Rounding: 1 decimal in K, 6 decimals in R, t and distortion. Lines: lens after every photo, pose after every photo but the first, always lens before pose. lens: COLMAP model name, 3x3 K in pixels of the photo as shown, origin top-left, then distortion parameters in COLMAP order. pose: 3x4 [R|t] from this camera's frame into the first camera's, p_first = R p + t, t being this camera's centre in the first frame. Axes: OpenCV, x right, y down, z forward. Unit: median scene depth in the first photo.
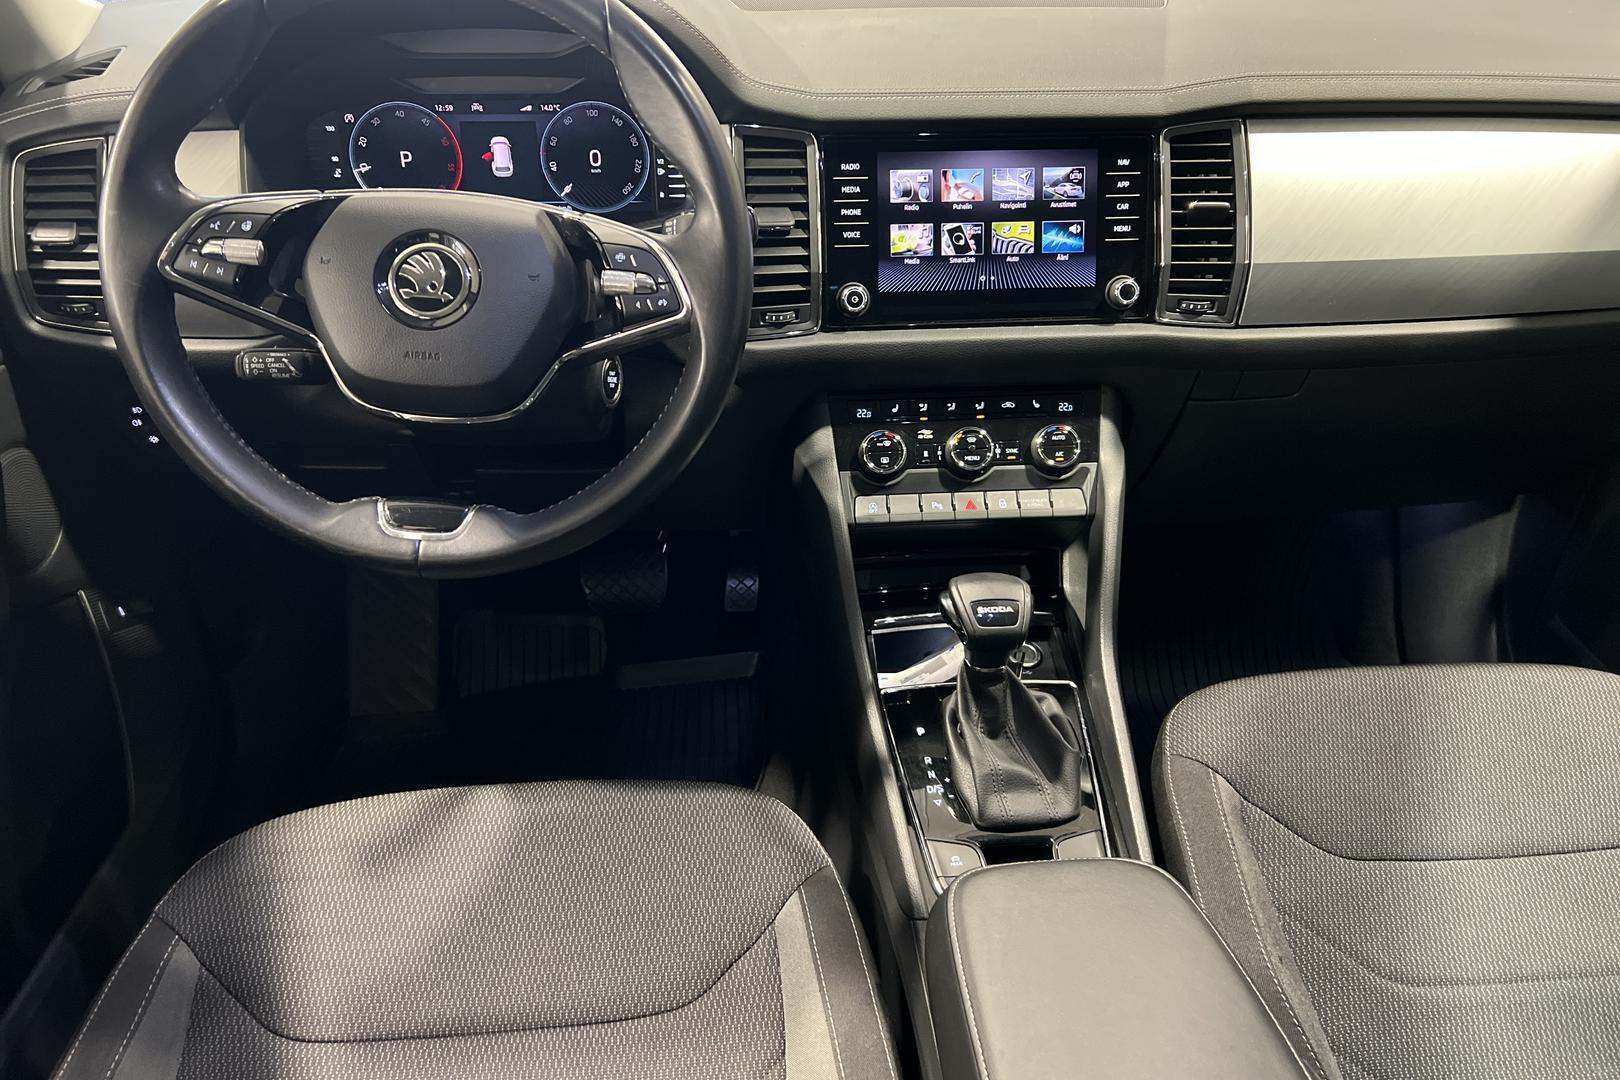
lens RADIAL K [[1208.2, 0, 810.0], [0, 1208.2, 540.0], [0, 0, 1]] dist [0.090492, -0.142403]
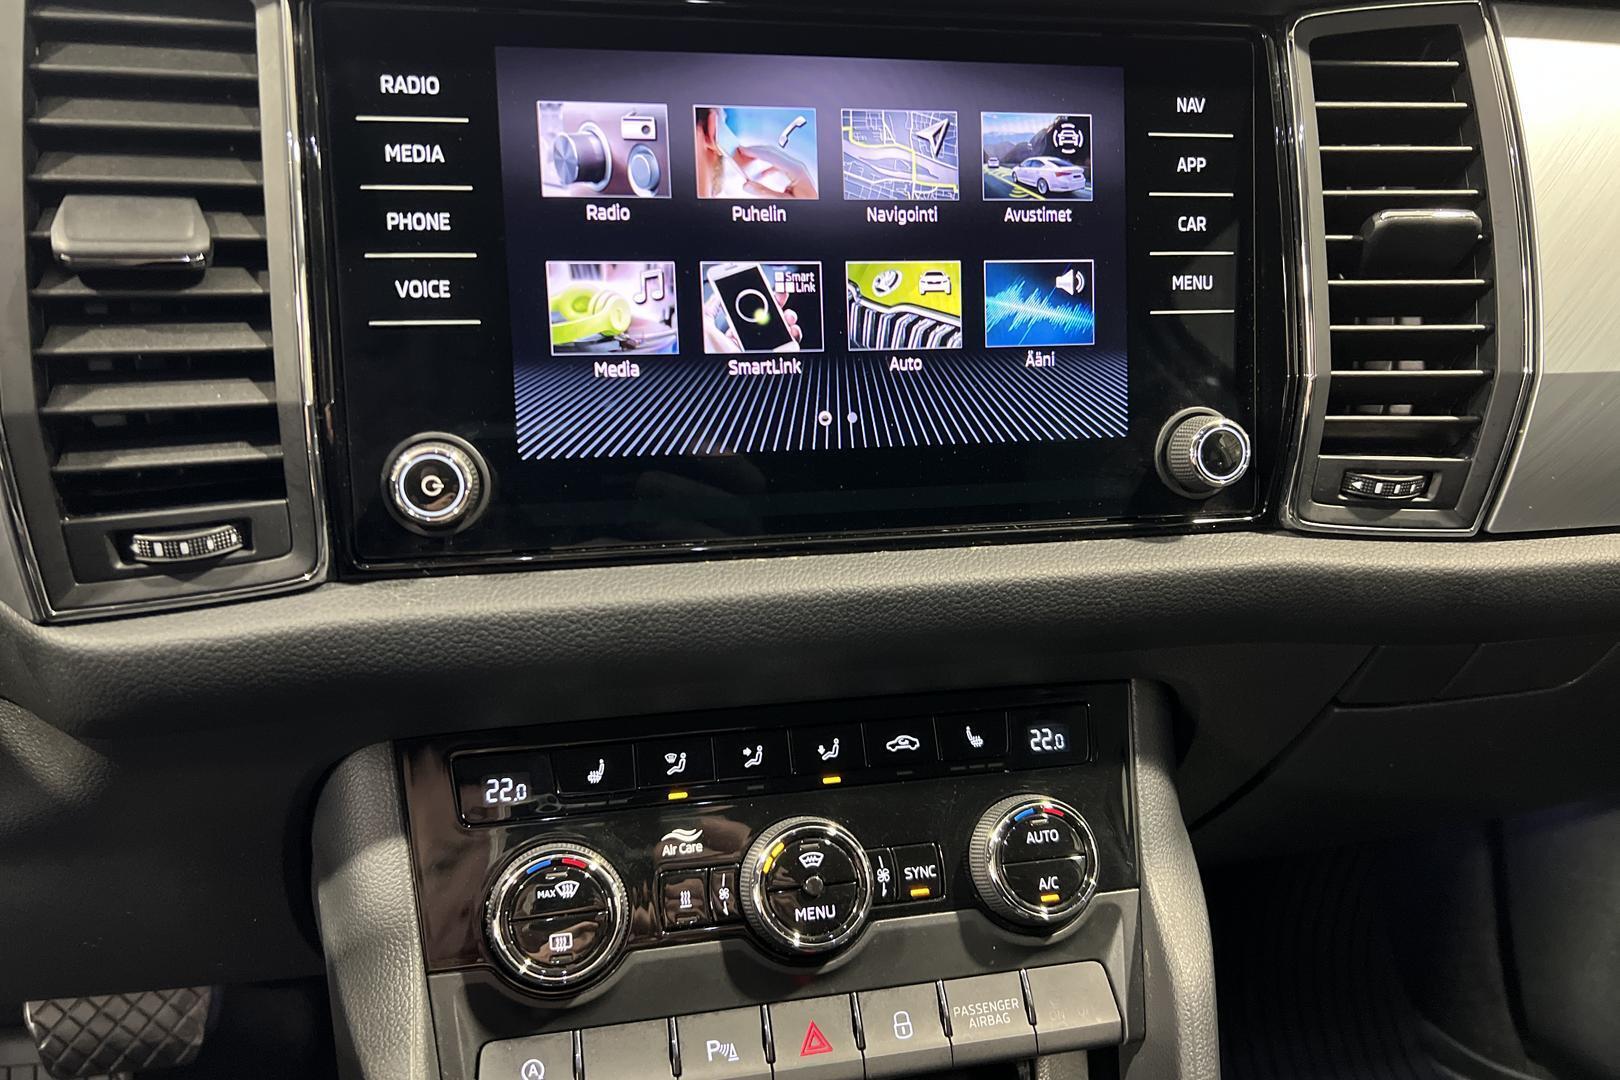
lens RADIAL K [[1208.2, 0, 810.0], [0, 1208.2, 540.0], [0, 0, 1]] dist [0.090492, -0.142403]
pose [[0.989847, -0.023770, 0.140134, 0.088719], [0.036689, 0.995235, -0.090338, -0.149931], [-0.137319, 0.094562, 0.986003, 0.664061]]
